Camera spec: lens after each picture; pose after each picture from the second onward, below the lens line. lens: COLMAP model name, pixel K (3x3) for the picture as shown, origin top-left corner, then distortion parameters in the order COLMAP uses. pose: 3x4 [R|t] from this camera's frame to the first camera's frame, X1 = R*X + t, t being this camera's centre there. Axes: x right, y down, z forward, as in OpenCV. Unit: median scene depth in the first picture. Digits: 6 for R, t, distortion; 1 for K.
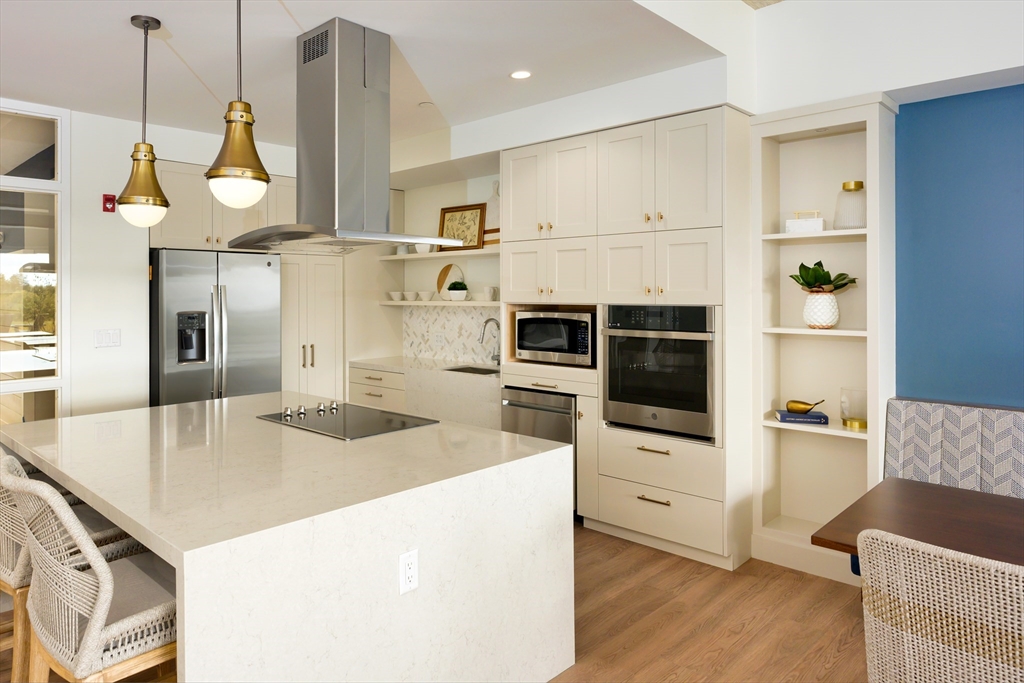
lens RADIAL K [[610.5, 0, 457.8], [0, 610.5, 339.0], [0, 0, 1]] dist [0.000685, -0.000551]
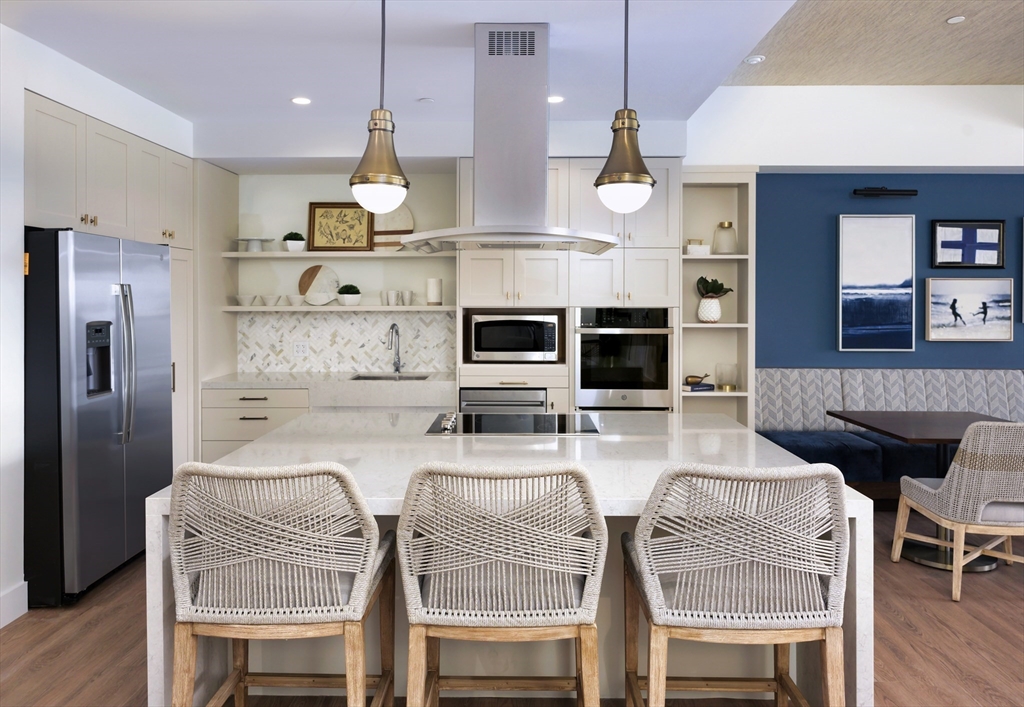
lens RADIAL K [[665.0, 0, 427.4], [0, 665.0, 353.2], [0, 0, 1]] dist [-0.001884, -0.001154]
pose [[0.757421, -0.050013, 0.651008, -0.704438], [0.046106, 0.998670, 0.023080, -0.010077], [-0.651297, 0.012534, 0.758720, 0.195343]]
